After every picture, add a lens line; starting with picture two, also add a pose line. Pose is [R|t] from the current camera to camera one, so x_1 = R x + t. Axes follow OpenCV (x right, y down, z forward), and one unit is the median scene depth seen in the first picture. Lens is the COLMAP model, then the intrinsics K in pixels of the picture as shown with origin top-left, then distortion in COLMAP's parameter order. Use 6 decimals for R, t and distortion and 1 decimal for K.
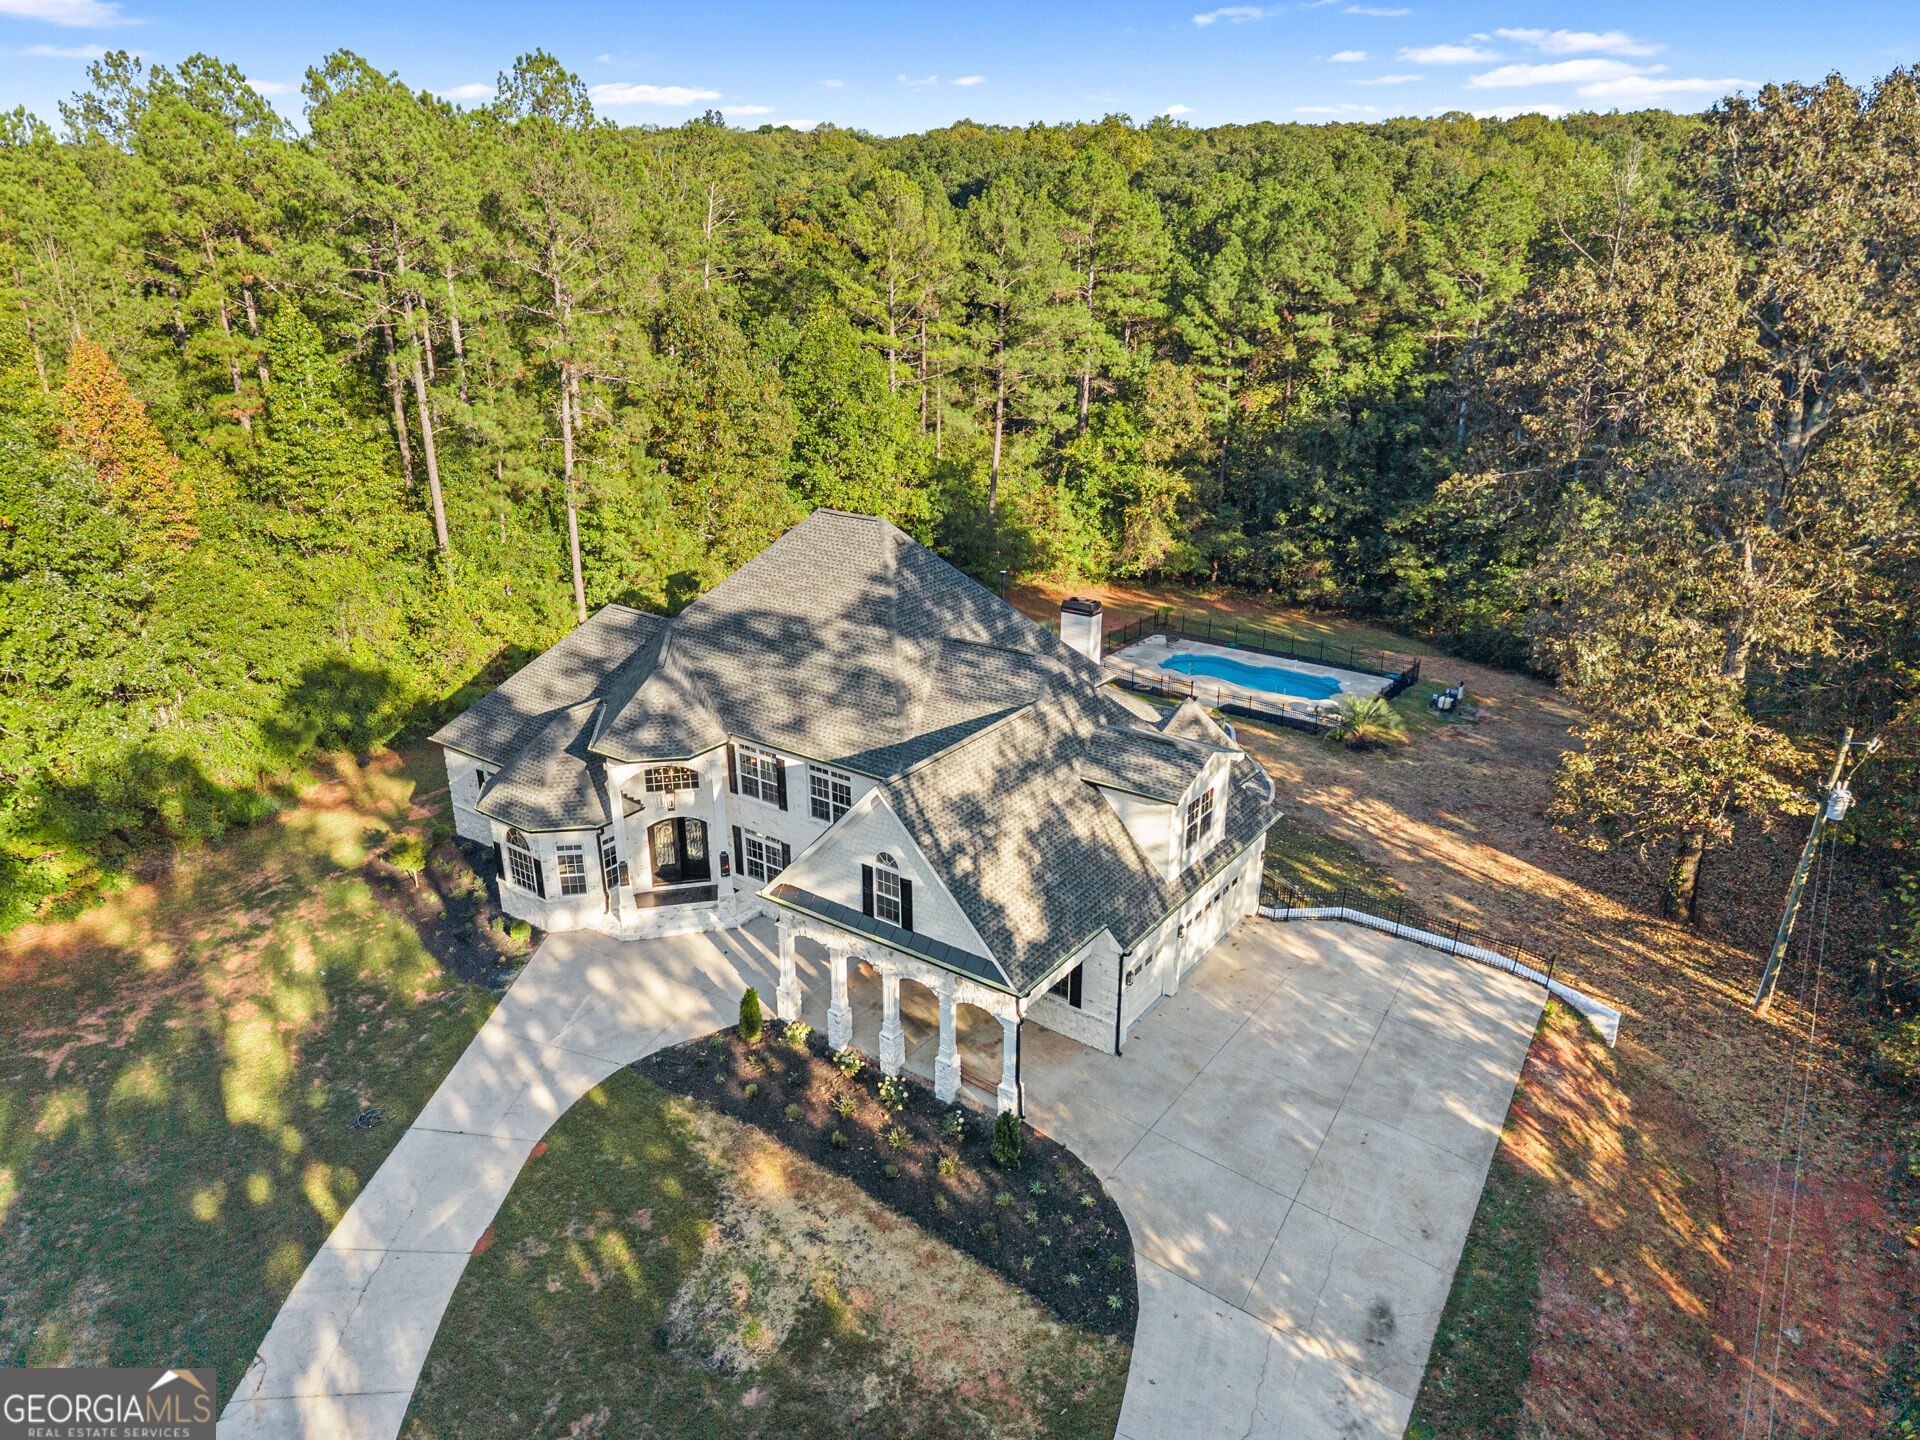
lens RADIAL K [[1293.1, 0, 947.3], [0, 1293.1, 719.6], [0, 0, 1]] dist [0.003520, -0.000029]
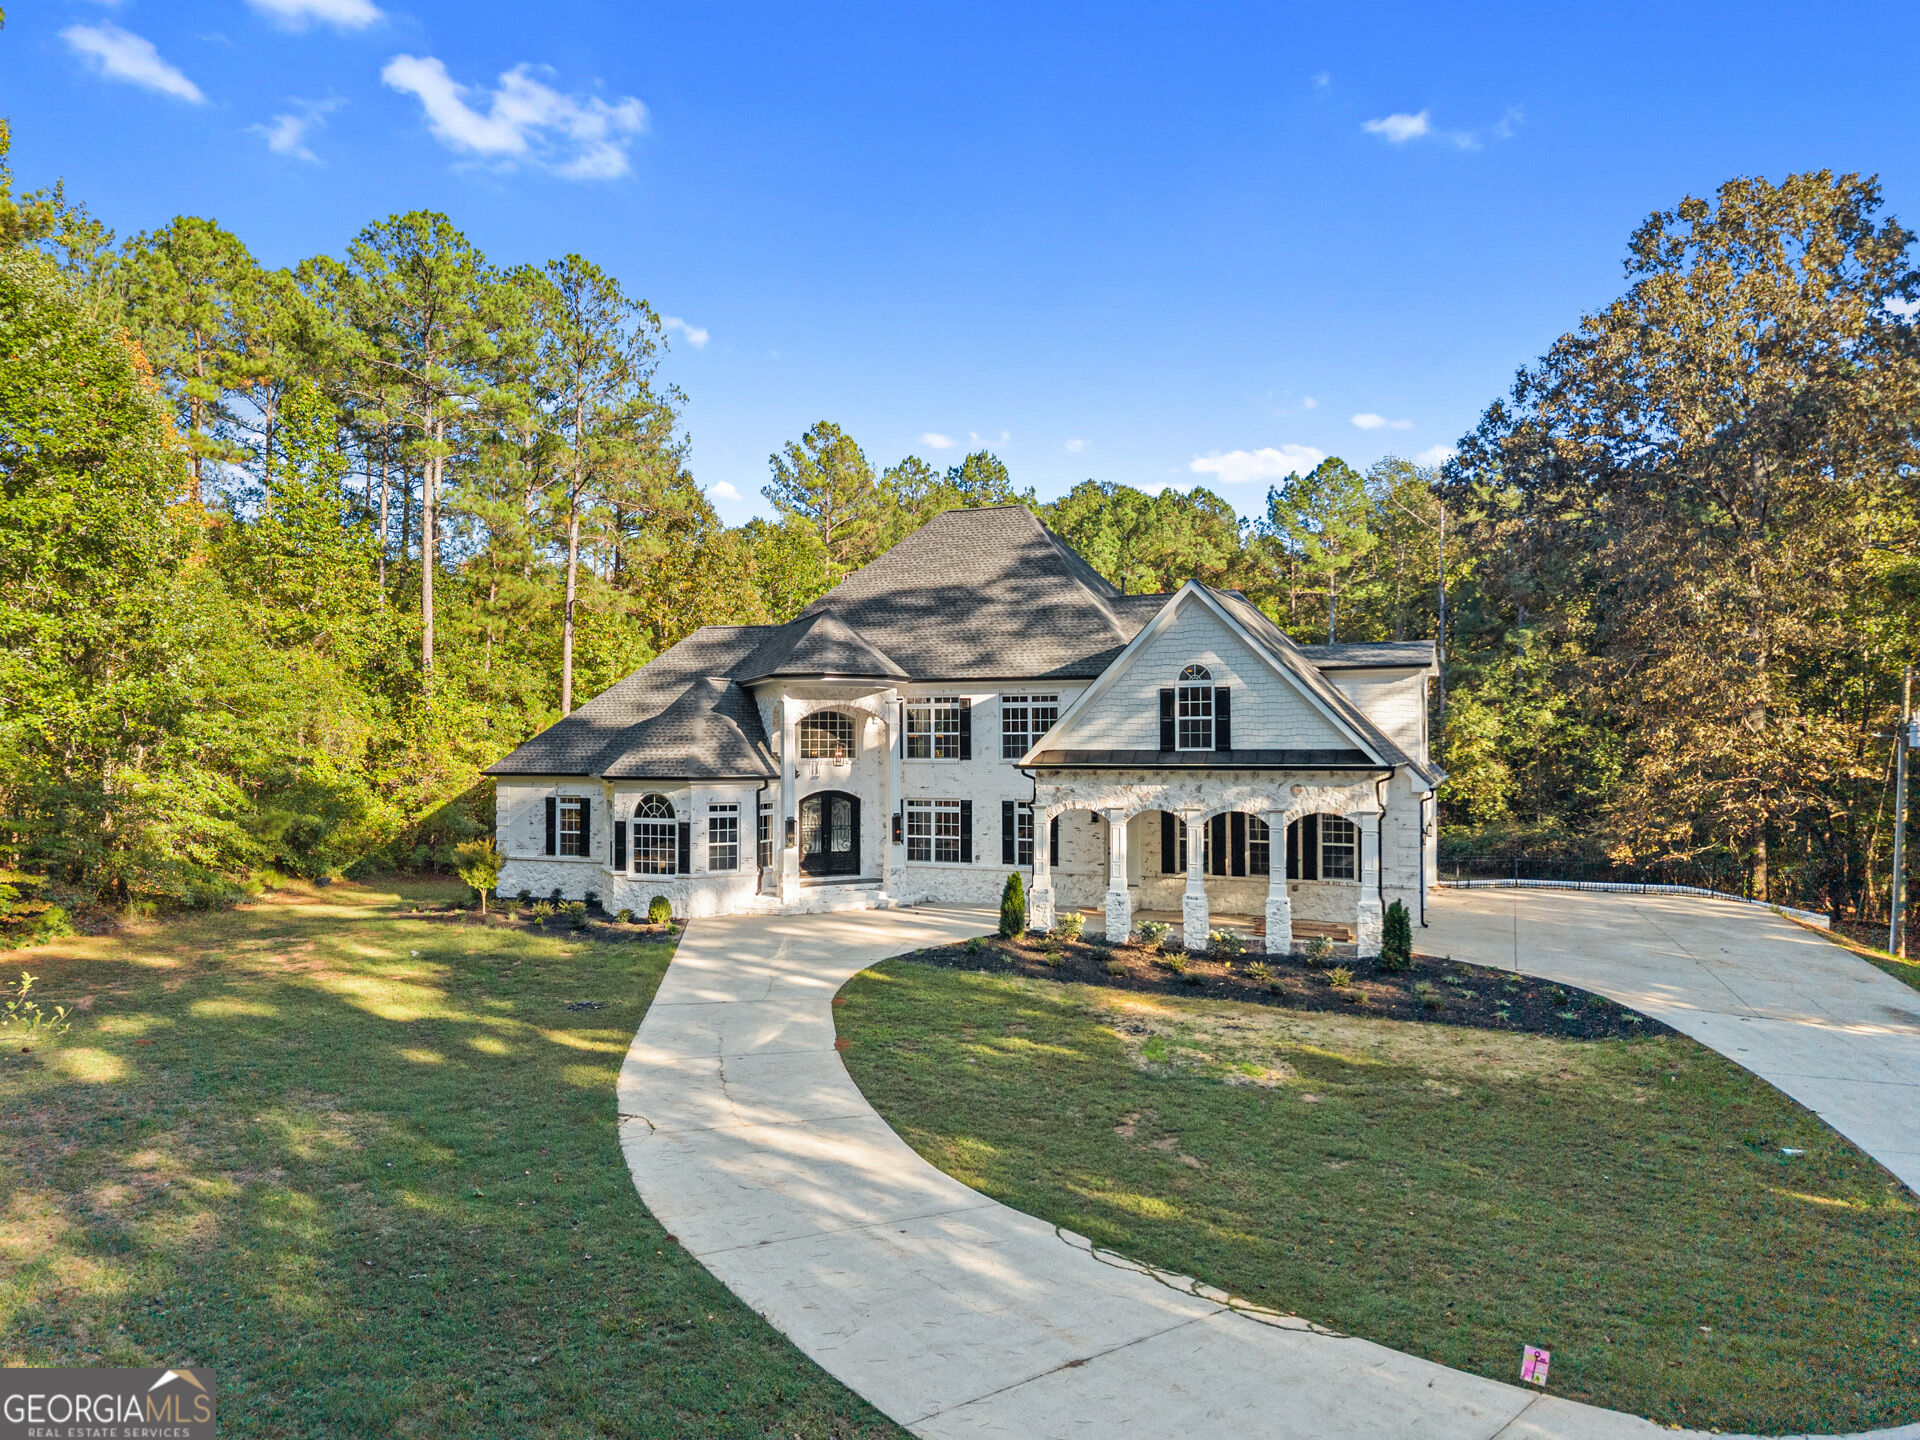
lens RADIAL K [[1293.1, 0, 947.3], [0, 1293.1, 719.6], [0, 0, 1]] dist [0.003520, -0.000029]
pose [[0.975178, 0.003212, 0.221397, -0.360430], [0.077749, 0.931258, -0.355969, 0.386459], [-0.207322, 0.364347, 0.907893, 0.178127]]
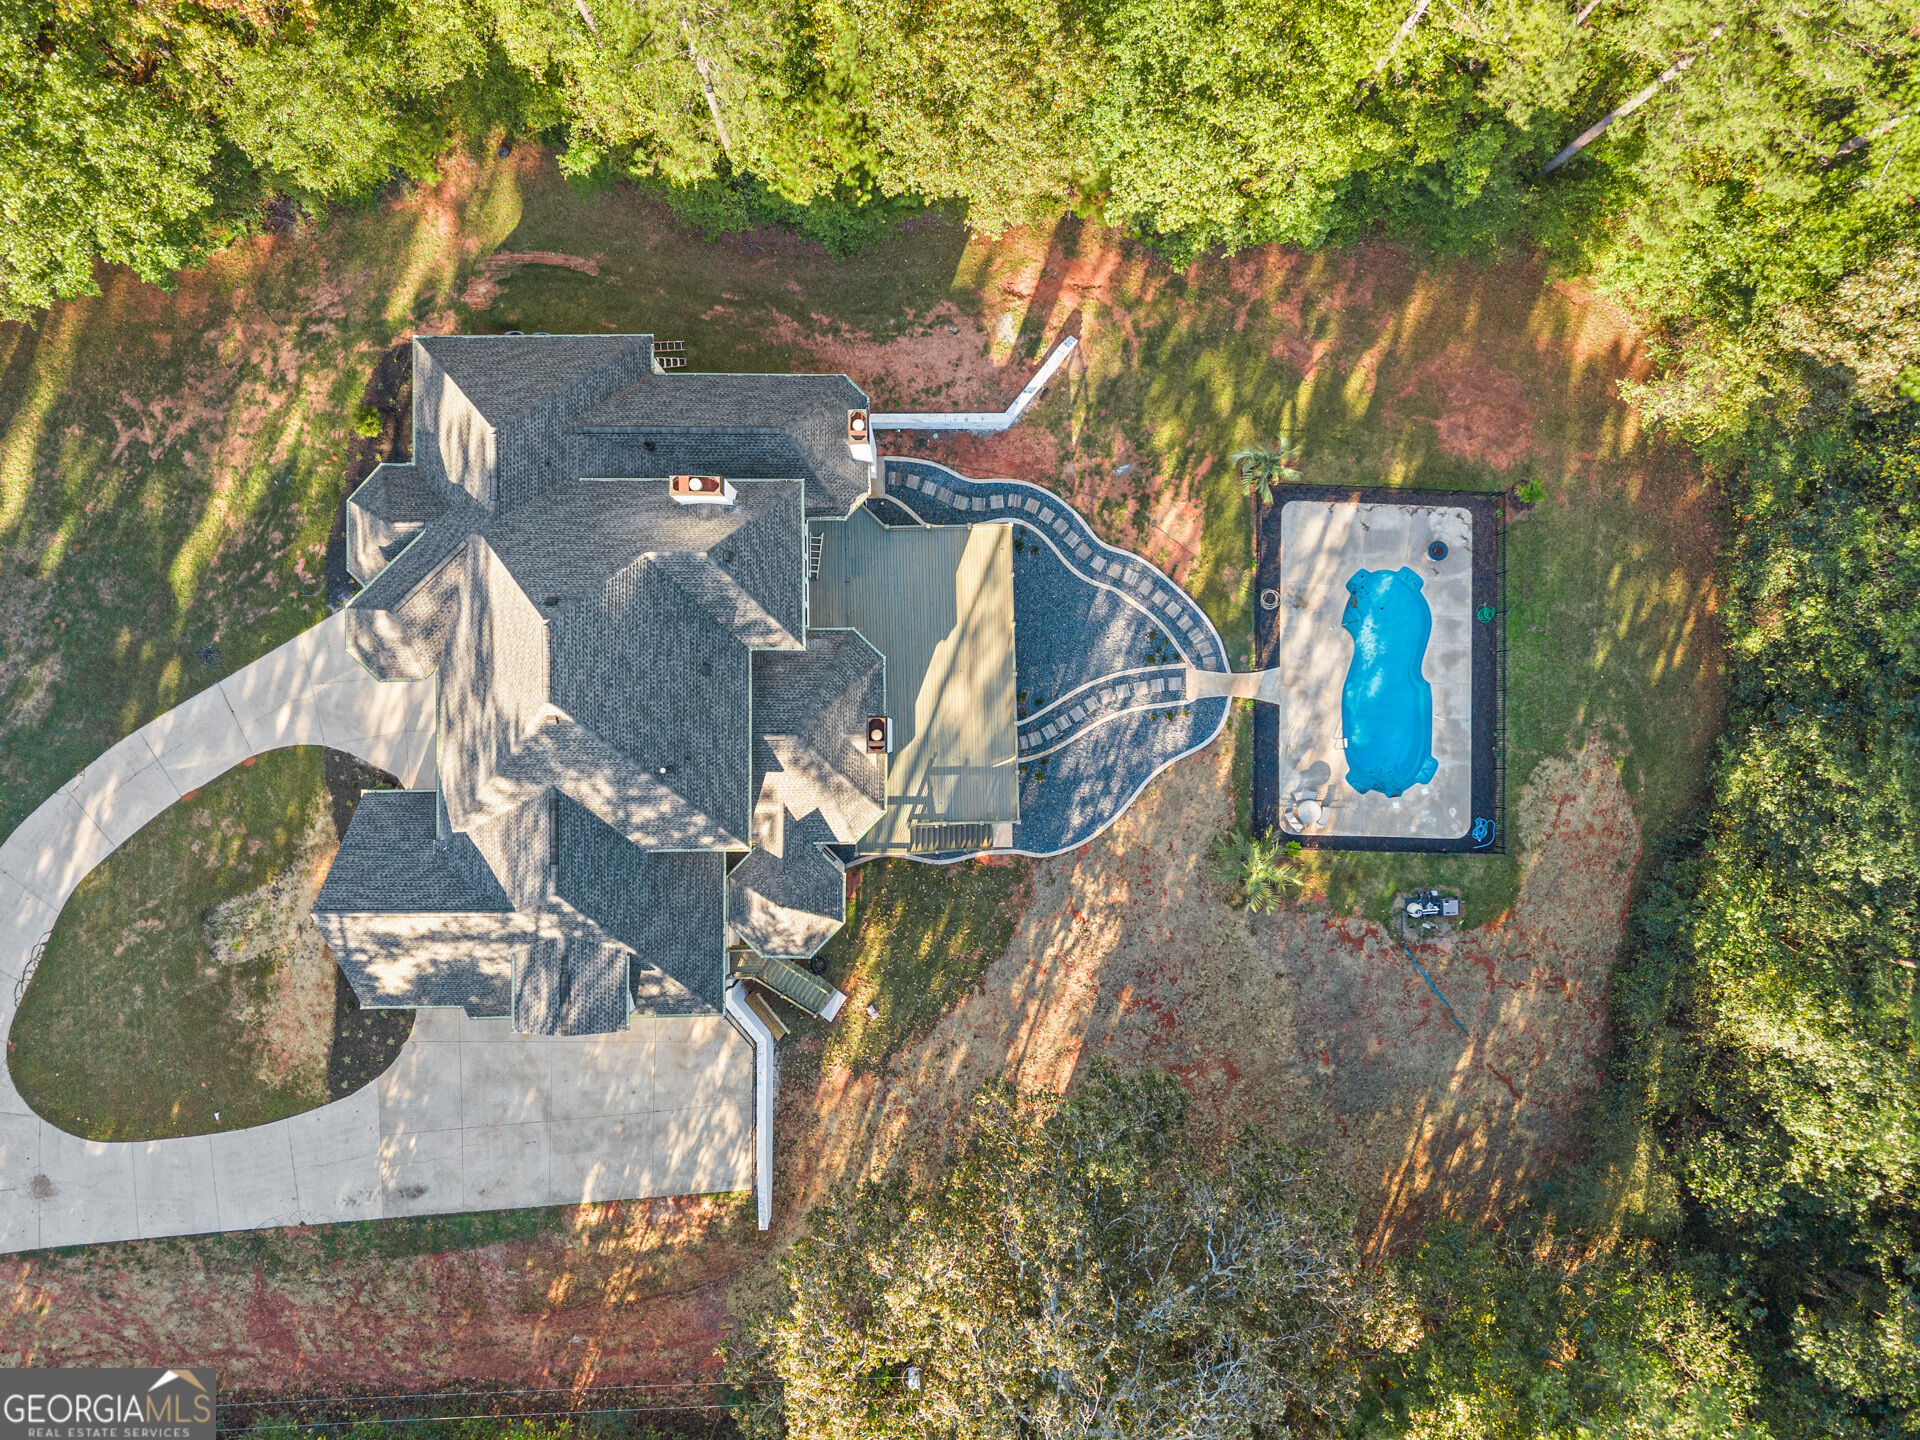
lens RADIAL K [[1293.1, 0, 947.3], [0, 1293.1, 719.6], [0, 0, 1]] dist [0.003520, -0.000029]
pose [[0.597261, 0.802032, 0.004878, 0.159681], [-0.290023, 0.210297, 0.933628, -1.312813], [0.747774, -0.559035, 0.358210, 0.924333]]
